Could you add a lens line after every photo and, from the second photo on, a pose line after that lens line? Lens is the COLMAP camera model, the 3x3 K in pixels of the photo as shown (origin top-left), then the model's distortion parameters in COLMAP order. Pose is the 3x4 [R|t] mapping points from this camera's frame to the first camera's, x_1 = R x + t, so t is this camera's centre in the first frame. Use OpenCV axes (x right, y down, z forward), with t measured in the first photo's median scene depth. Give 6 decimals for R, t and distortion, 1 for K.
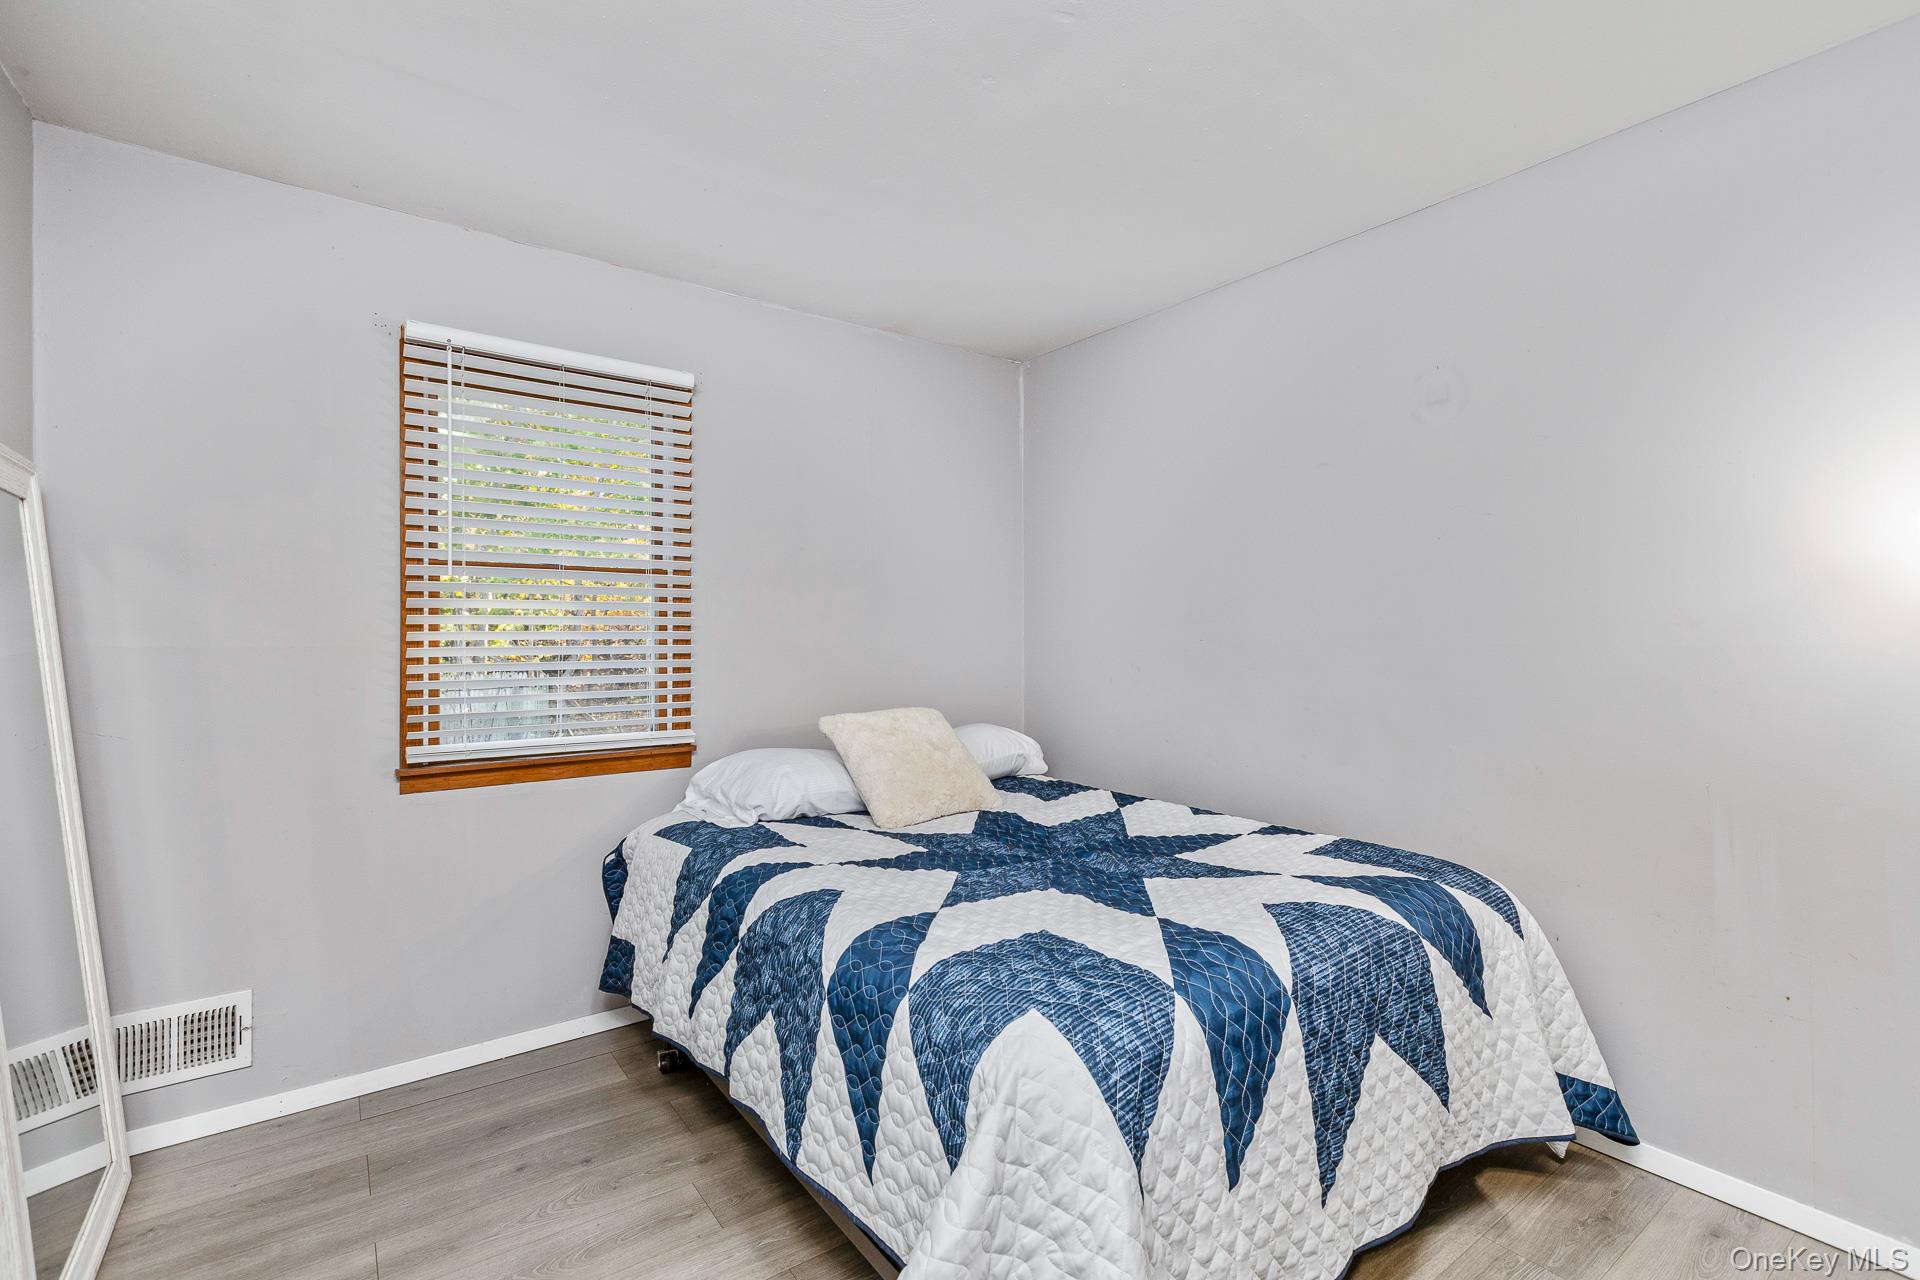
lens RADIAL K [[874.4, 0, 959.7], [0, 874.4, 639.0], [0, 0, 1]] dist [-0.005377, 0.000991]
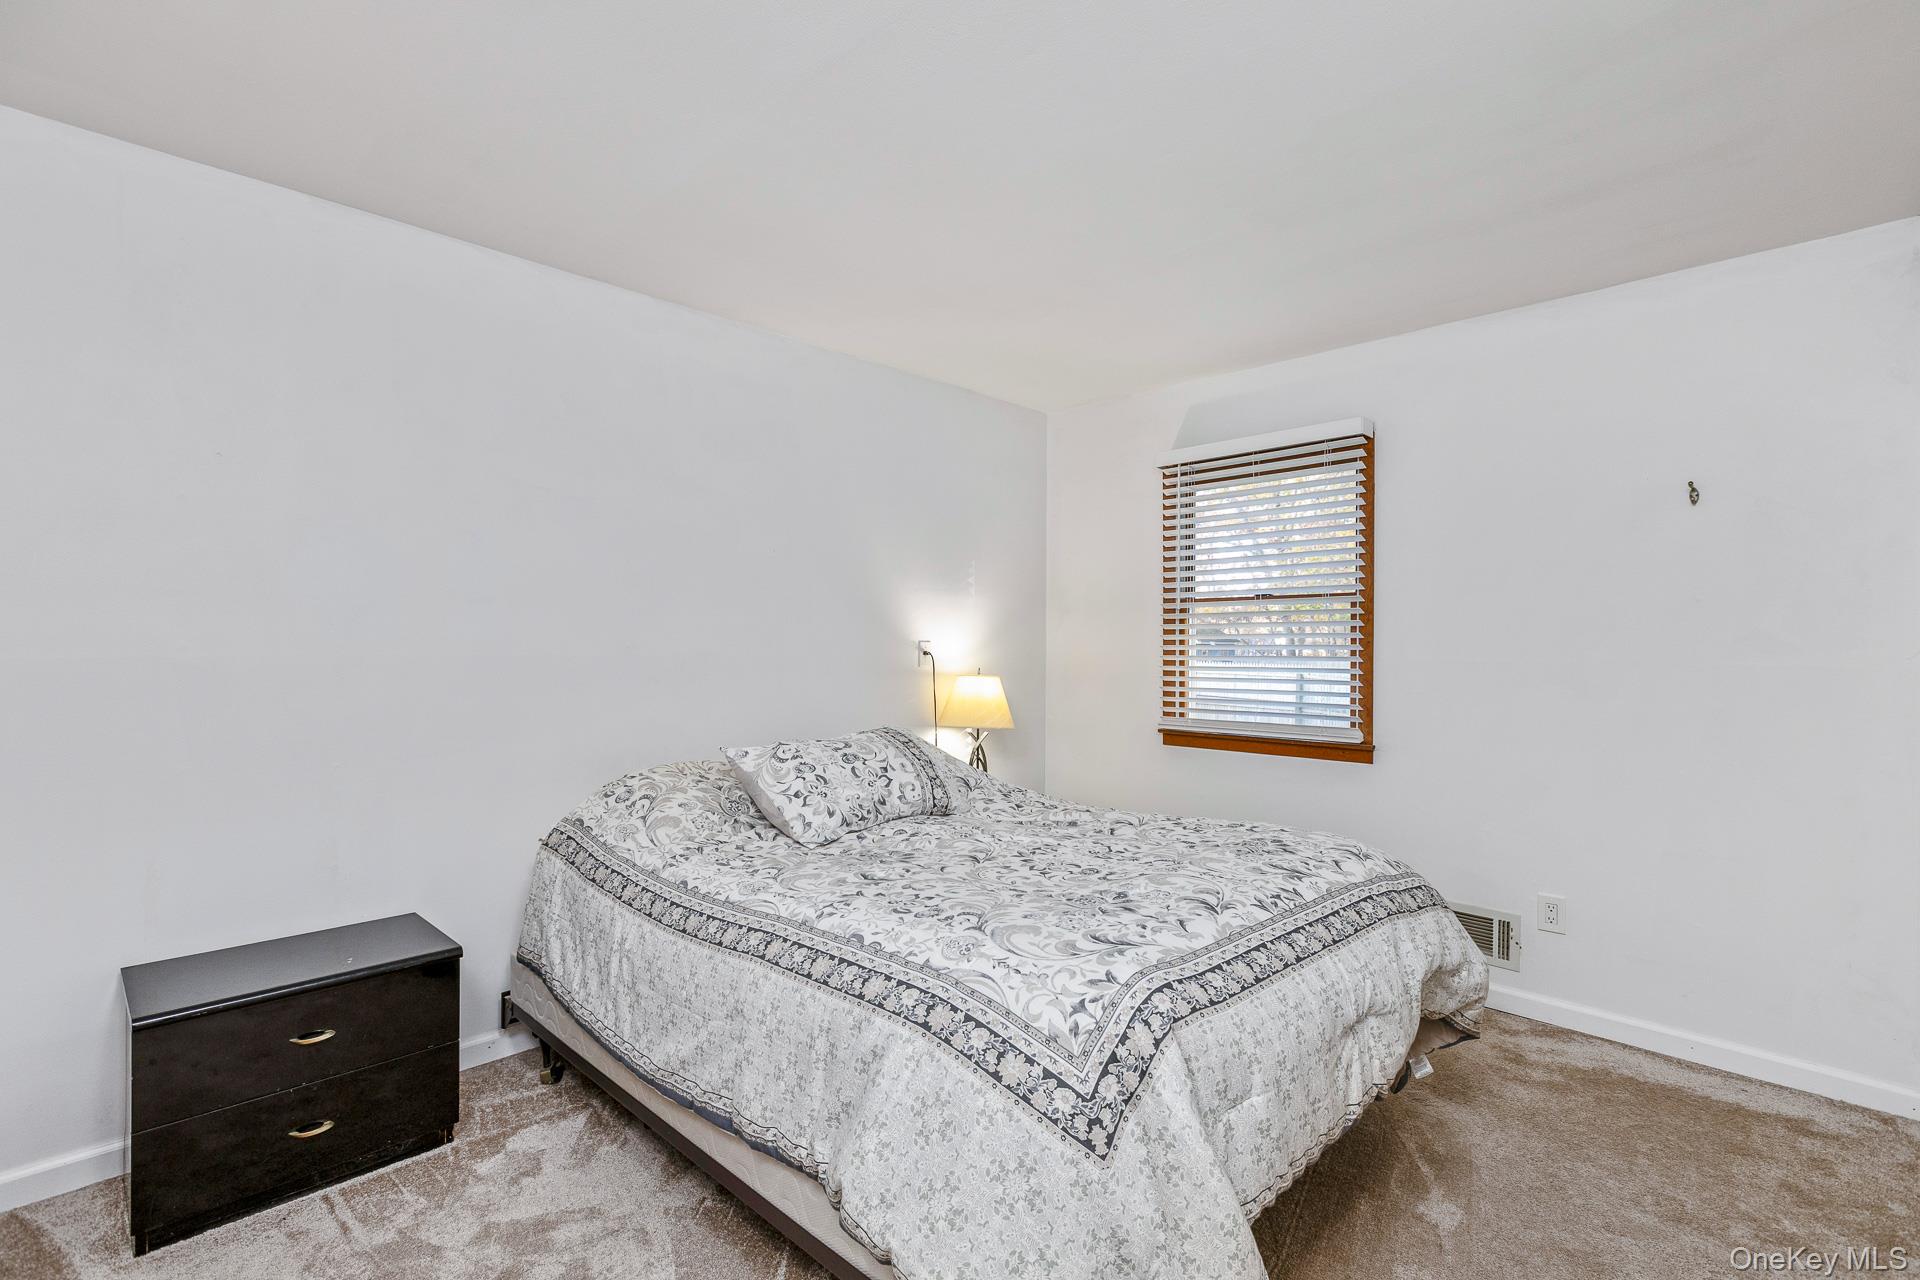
lens RADIAL K [[874.4, 0, 960.0], [0, 874.4, 640.0], [0, 0, 1]] dist [-0.005377, 0.000991]
pose [[0.185759, 0.000718, -0.982595, 0.861310], [-0.007052, 0.999975, -0.000603, -0.013083], [0.982570, 0.007041, 0.185759, 0.318147]]
